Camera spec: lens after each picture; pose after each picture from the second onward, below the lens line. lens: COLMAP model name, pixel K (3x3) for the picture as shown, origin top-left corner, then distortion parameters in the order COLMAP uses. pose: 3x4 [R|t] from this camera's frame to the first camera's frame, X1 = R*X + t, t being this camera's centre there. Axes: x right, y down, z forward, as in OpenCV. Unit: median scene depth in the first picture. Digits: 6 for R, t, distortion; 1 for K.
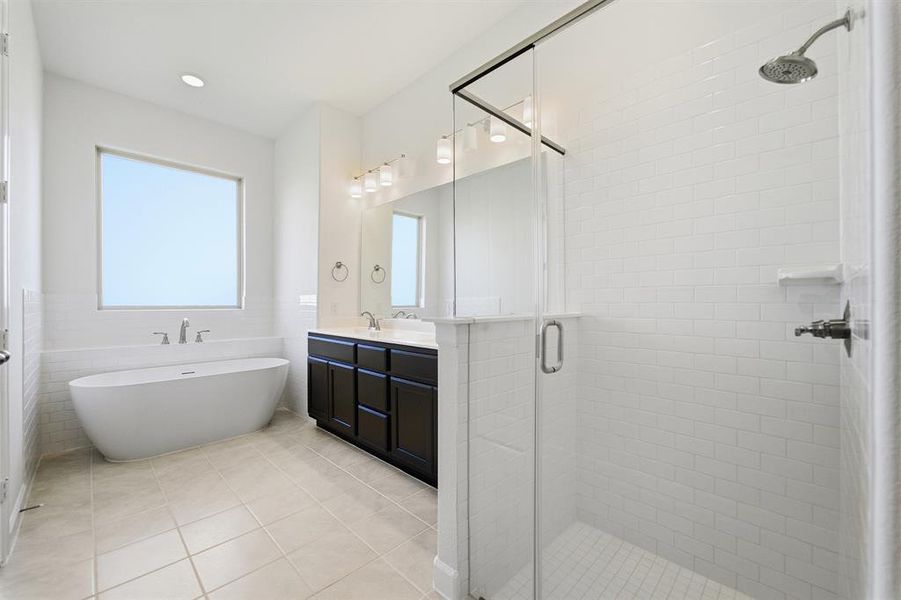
lens RADIAL K [[367.7, 0, 450.5], [0, 367.7, 300.0], [0, 0, 1]] dist [-0.002851, 0.000142]
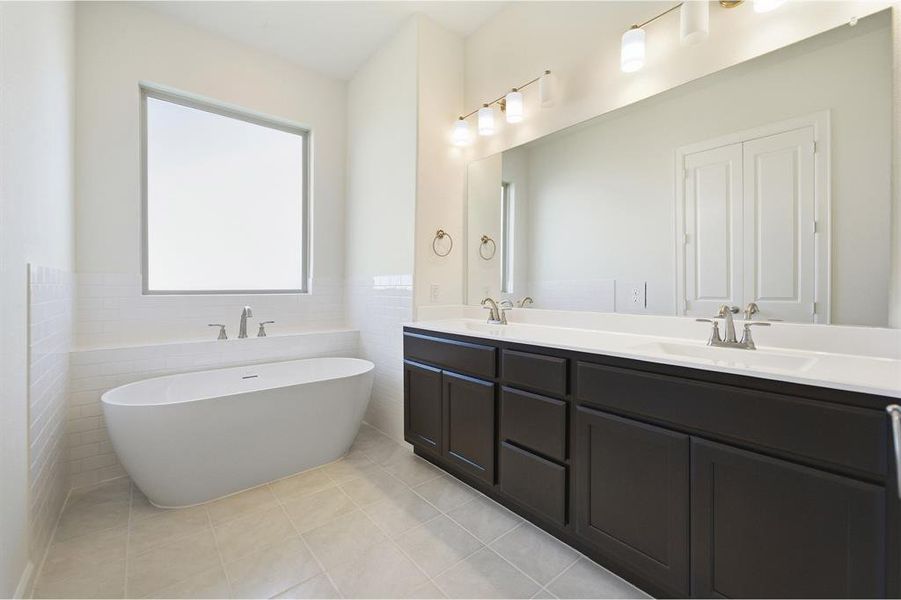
lens RADIAL K [[392.1, 0, 447.7], [0, 392.1, 282.4], [0, 0, 1]] dist [0.009271, 0.000359]
pose [[0.993795, 0.001091, -0.111219, -0.212272], [-0.001868, 0.999975, -0.006875, 0.005750], [0.111209, 0.007040, 0.993772, 0.227141]]
